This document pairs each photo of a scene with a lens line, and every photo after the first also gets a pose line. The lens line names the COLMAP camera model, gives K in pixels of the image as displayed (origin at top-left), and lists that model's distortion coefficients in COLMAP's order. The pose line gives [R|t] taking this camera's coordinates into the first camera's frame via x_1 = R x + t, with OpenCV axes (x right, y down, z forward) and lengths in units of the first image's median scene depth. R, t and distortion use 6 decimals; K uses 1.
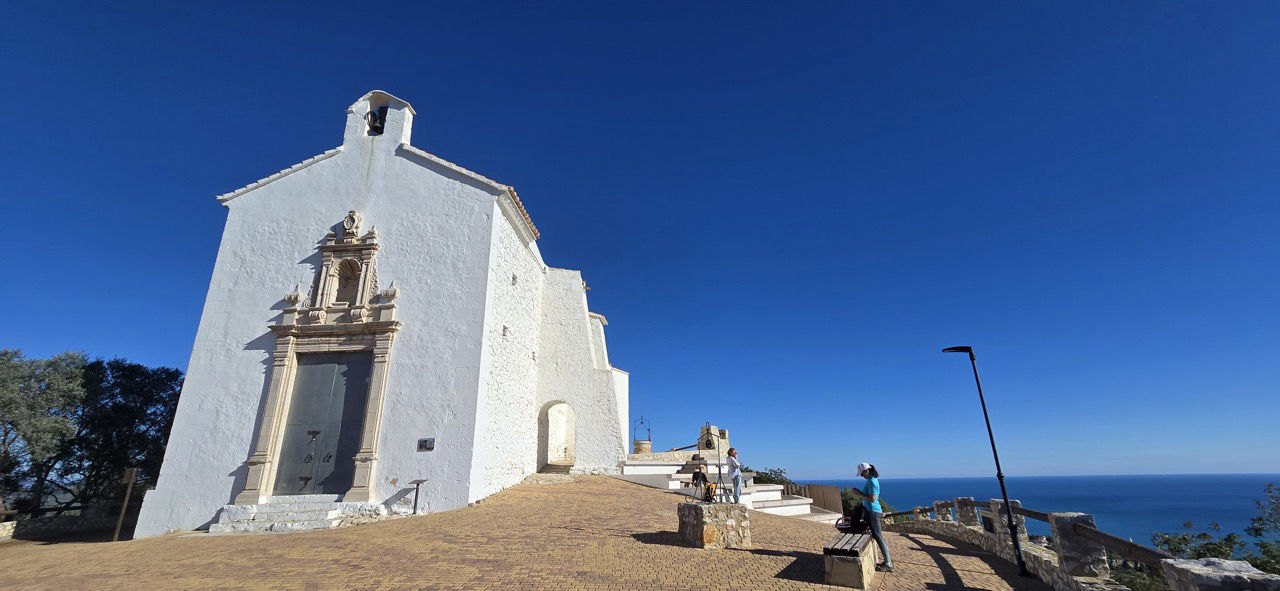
lens RADIAL K [[521.4, 0, 638.8], [0, 521.4, 295.0], [0, 0, 1]] dist [-0.001201, 0.000755]
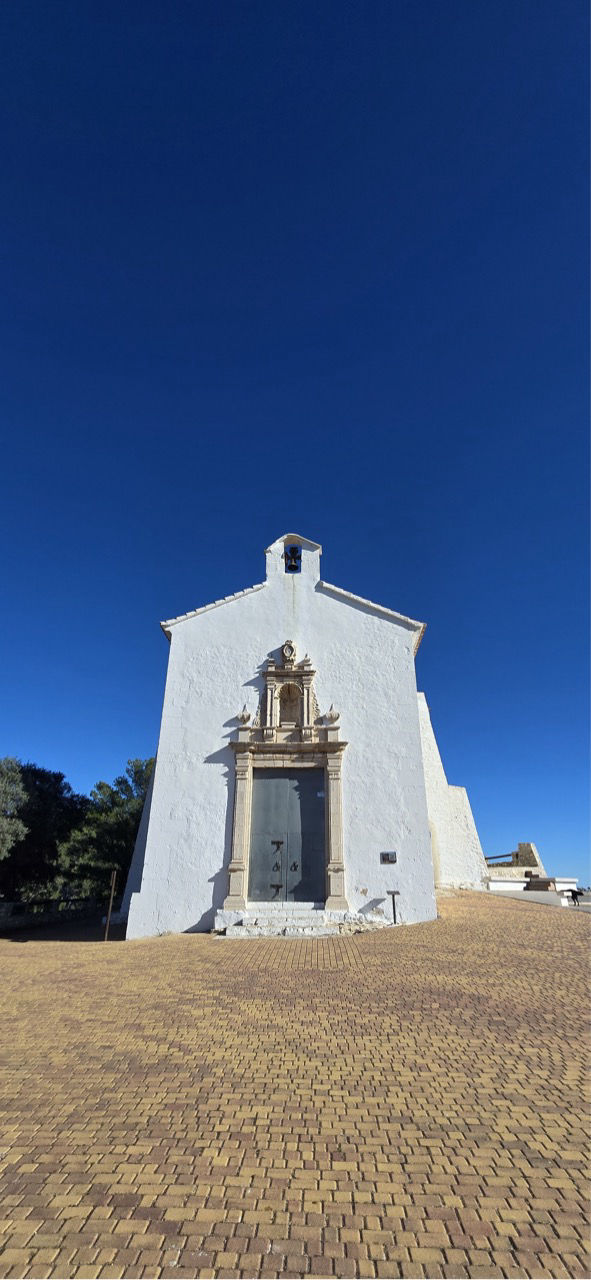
lens RADIAL K [[521.4, 0, 296.7], [0, 521.4, 639.7], [0, 0, 1]] dist [-0.001201, 0.000755]
pose [[0.999415, 0.034109, 0.002600, -0.566355], [-0.033621, 0.993452, -0.109195, -0.041600], [-0.006308, 0.109043, 0.994017, -0.136448]]
